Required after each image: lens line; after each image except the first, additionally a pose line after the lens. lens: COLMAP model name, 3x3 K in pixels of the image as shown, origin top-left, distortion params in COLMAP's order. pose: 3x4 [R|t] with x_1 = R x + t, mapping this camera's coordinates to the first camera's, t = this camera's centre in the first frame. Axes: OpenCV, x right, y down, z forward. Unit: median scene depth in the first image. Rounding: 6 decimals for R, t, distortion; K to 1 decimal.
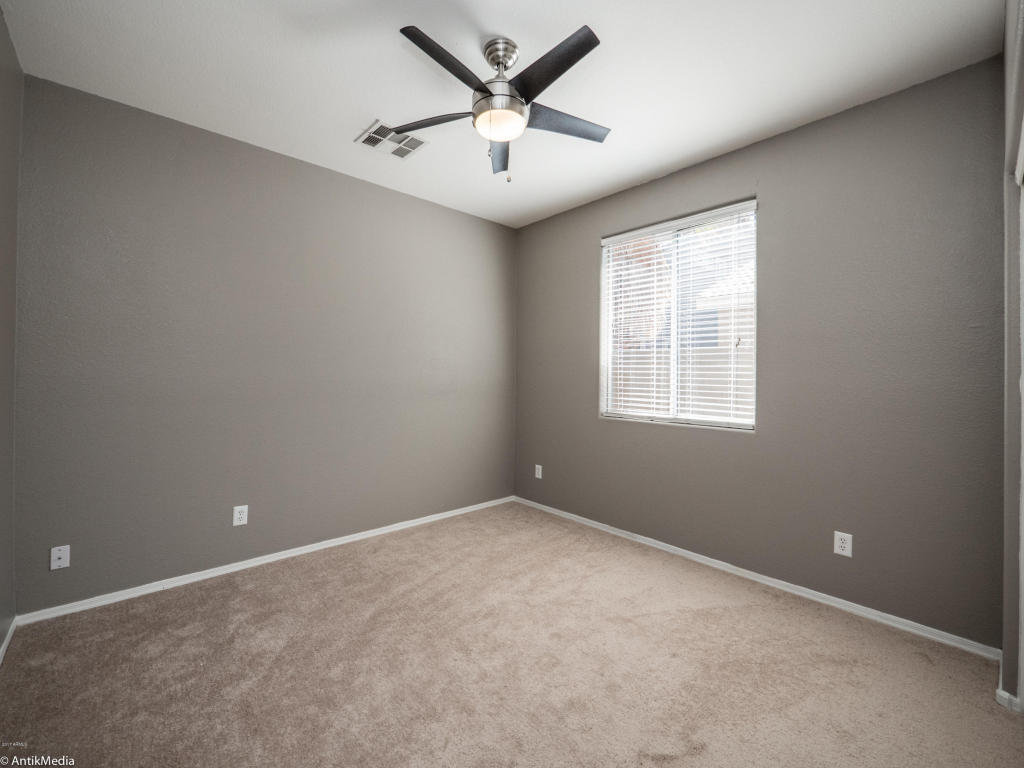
lens RADIAL K [[432.1, 0, 512.5], [0, 432.1, 375.1], [0, 0, 1]] dist [-0.003745, -0.000503]
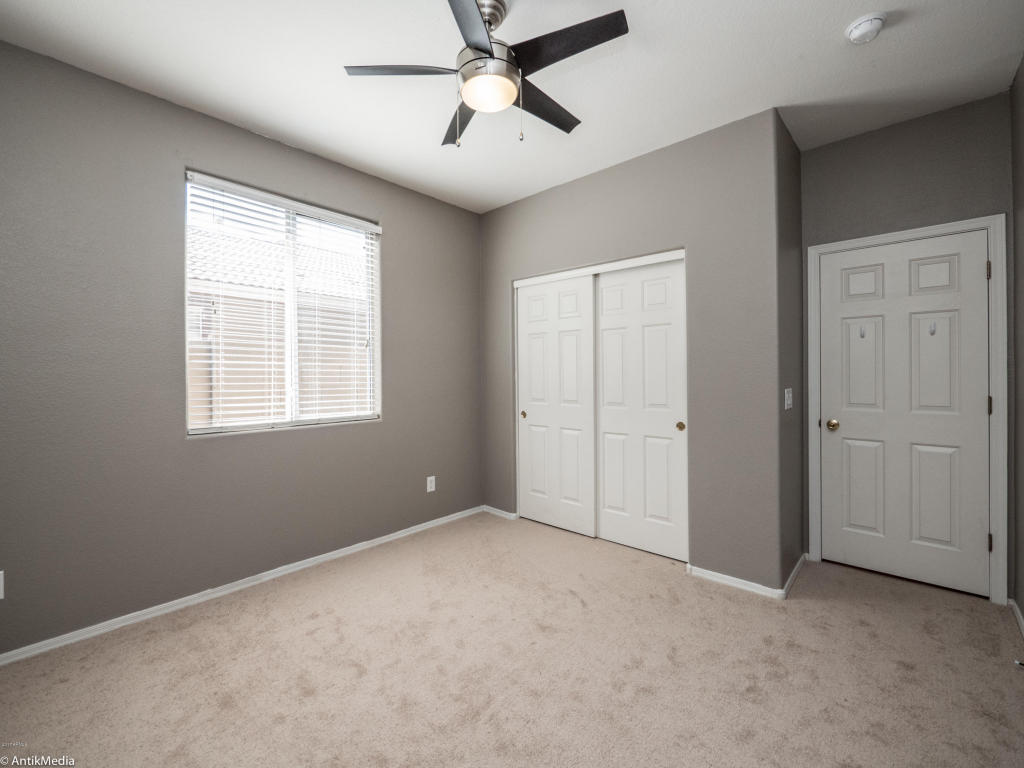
lens RADIAL K [[432.1, 0, 512.5], [0, 432.1, 375.1], [0, 0, 1]] dist [-0.003745, -0.000503]
pose [[-0.097359, -0.008539, 0.995213, -0.615622], [0.004677, 0.999948, 0.009037, -0.001830], [-0.995238, 0.005534, -0.097314, 0.693966]]
